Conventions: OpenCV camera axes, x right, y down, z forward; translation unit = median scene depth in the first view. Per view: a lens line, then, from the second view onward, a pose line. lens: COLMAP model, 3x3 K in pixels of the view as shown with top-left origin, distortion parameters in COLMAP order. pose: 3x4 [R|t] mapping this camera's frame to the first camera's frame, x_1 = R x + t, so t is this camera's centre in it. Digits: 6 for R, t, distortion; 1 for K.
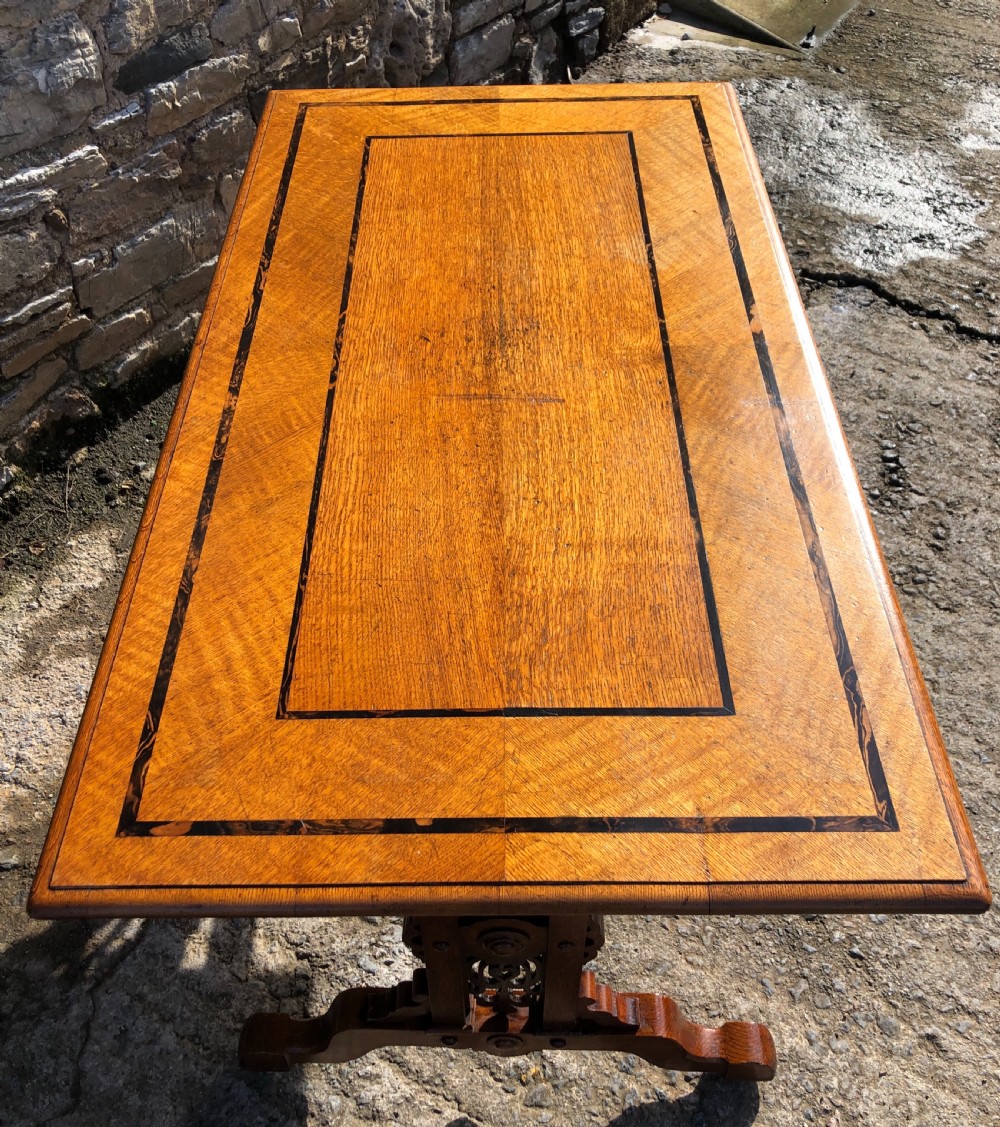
lens RADIAL K [[1107.1, 0, 487.6], [0, 1107.1, 599.2], [0, 0, 1]] dist [0.003883, 0.031314]
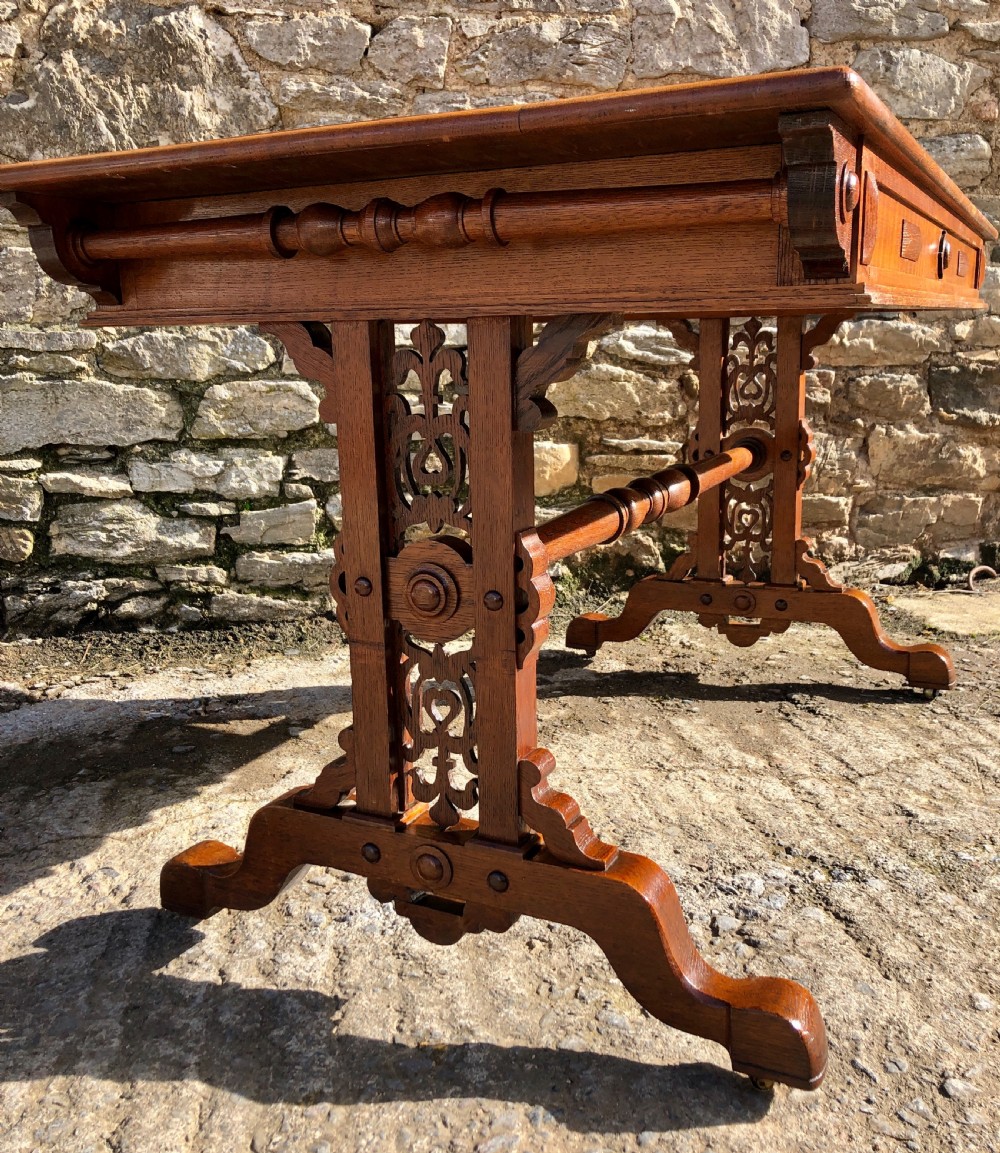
lens RADIAL K [[1097.3, 0, 509.0], [0, 1097.3, 601.5], [0, 0, 1]] dist [0.009332, 0.031752]
pose [[0.658109, 0.190622, -0.728392, 0.367562], [-0.555068, 0.776475, -0.298304, 0.284119], [0.508715, 0.600624, 0.616814, 0.322676]]
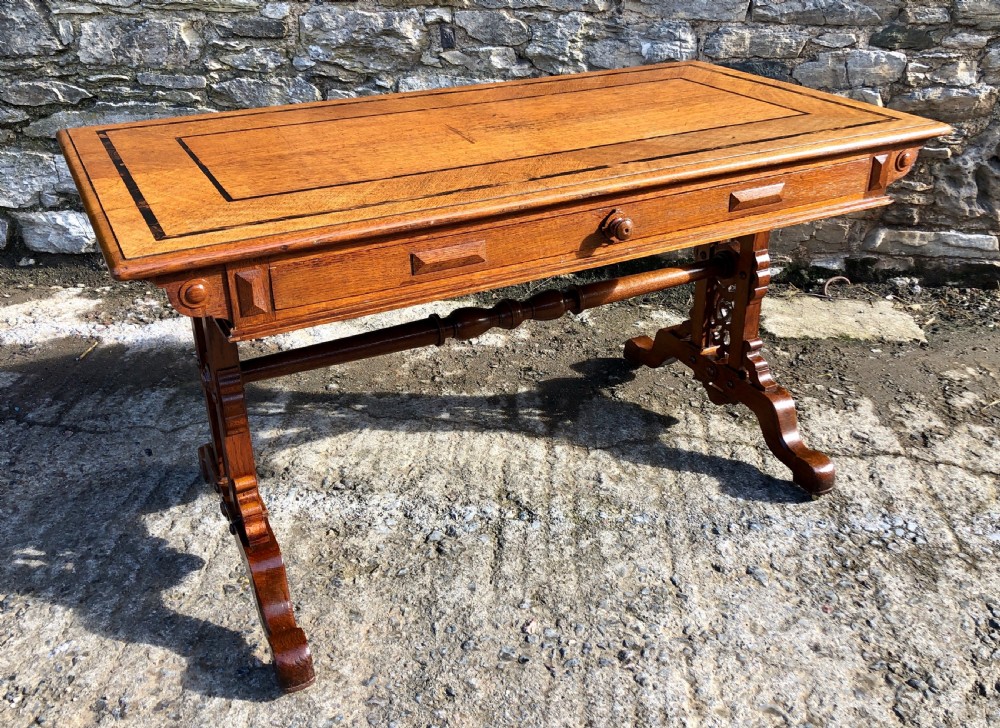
lens RADIAL K [[937.9, 0, 519.7], [0, 937.9, 352.5], [0, 0, 1]] dist [0.016308, -0.012262]
pose [[0.474659, 0.418454, -0.774336, 0.714309], [-0.662927, 0.748682, -0.001776, -0.004897], [0.578988, 0.514171, 0.632773, 0.227494]]
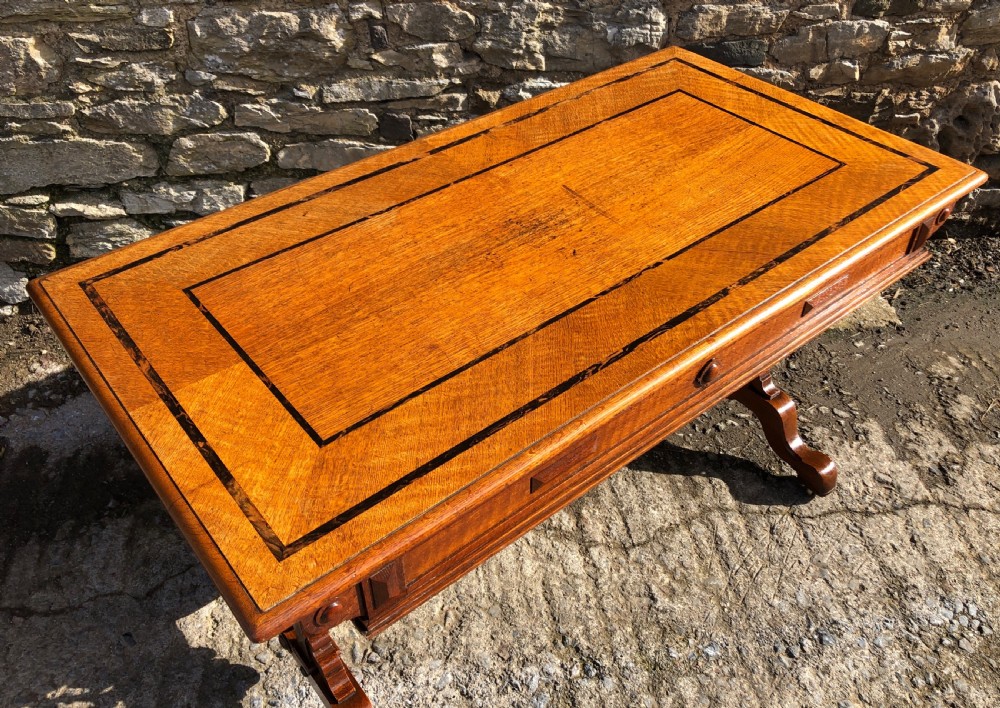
lens RADIAL K [[863.7, 0, 503.2], [0, 863.7, 325.1], [0, 0, 1]] dist [-0.012265, 0.051611]
pose [[0.644320, 0.510673, -0.569266, 0.300137], [-0.582691, 0.809924, 0.067045, -0.147831], [0.495301, 0.288508, 0.819415, 0.128994]]
